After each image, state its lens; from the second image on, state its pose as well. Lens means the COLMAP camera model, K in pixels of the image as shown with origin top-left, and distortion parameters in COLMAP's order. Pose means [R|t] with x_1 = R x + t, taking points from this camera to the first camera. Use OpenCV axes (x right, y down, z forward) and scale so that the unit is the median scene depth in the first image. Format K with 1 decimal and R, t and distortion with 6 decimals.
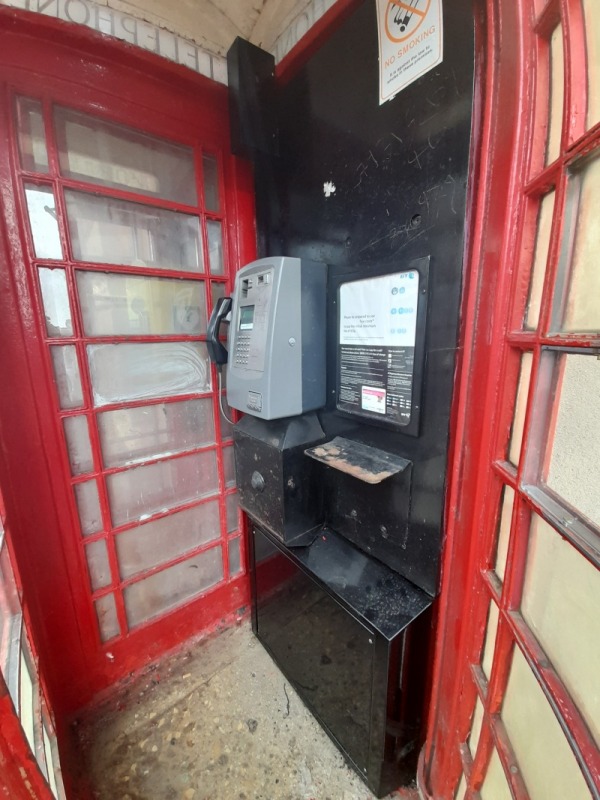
lens RADIAL K [[318.8, 0, 296.6], [0, 318.8, 395.6], [0, 0, 1]] dist [-0.026460, -0.001162]
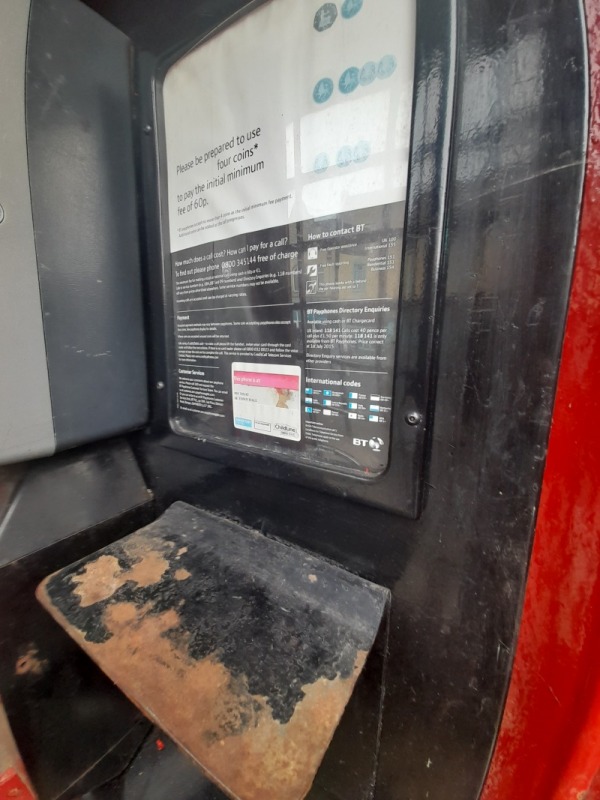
lens RADIAL K [[318.8, 0, 298.3], [0, 318.8, 399.2], [0, 0, 1]] dist [-0.026460, -0.001162]
pose [[0.942680, -0.026171, 0.332669, 0.163843], [0.034818, 0.999192, -0.020055, 0.019761], [-0.331876, 0.030488, 0.942830, 0.674971]]
